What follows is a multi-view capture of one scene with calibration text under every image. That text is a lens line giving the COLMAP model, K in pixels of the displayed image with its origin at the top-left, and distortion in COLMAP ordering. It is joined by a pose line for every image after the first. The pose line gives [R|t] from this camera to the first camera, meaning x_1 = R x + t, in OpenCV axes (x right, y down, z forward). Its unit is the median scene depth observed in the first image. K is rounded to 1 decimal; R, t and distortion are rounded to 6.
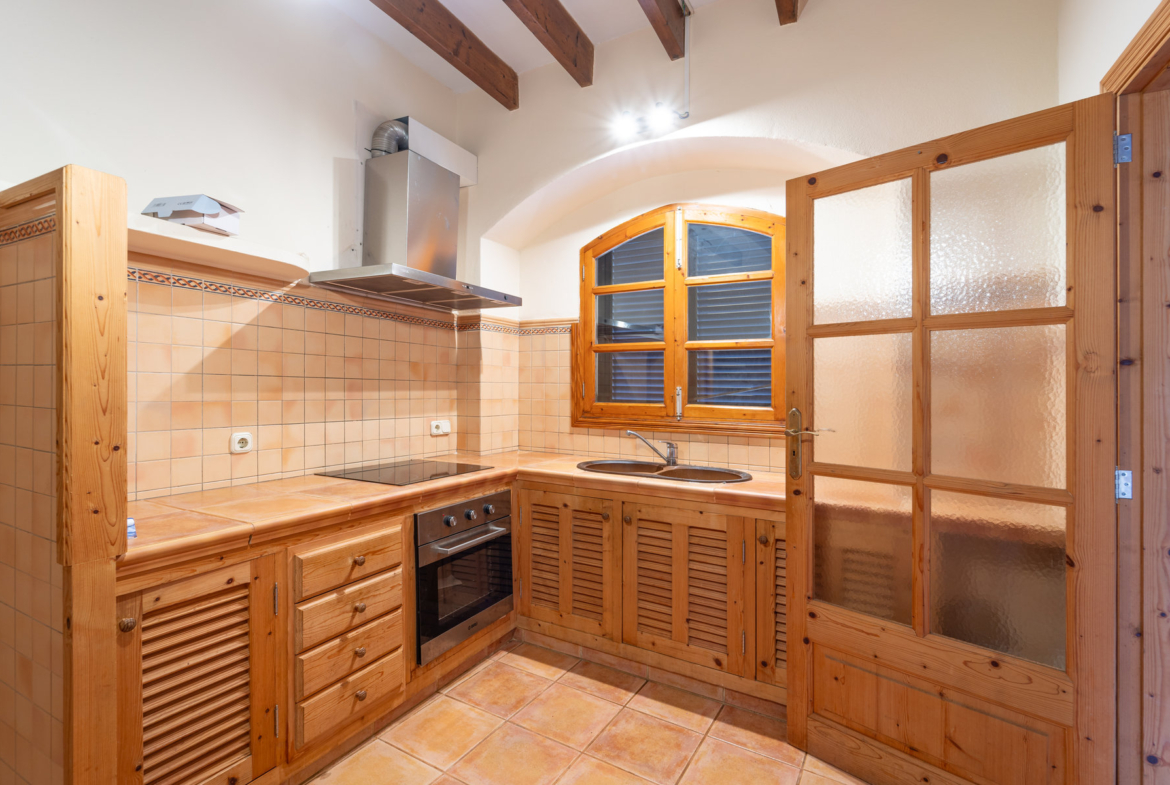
lens RADIAL K [[530.3, 0, 583.1], [0, 530.3, 387.8], [0, 0, 1]] dist [-0.002355, -0.000626]
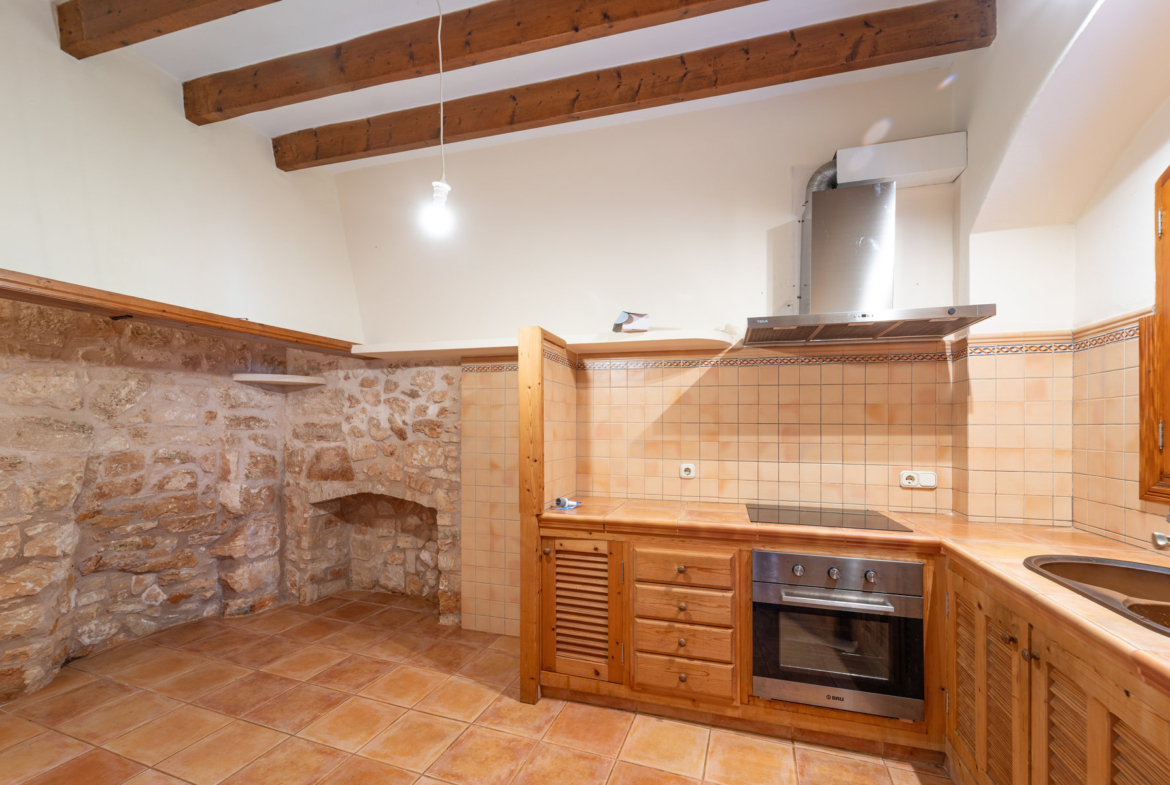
lens RADIAL K [[502.9, 0, 580.6], [0, 502.9, 433.7], [0, 0, 1]] dist [0.000111, -0.000071]
pose [[0.190771, -0.000017, -0.981635, 0.569411], [-0.002575, 0.999997, -0.000518, 0.005792], [0.981631, 0.002626, 0.190770, 0.436660]]
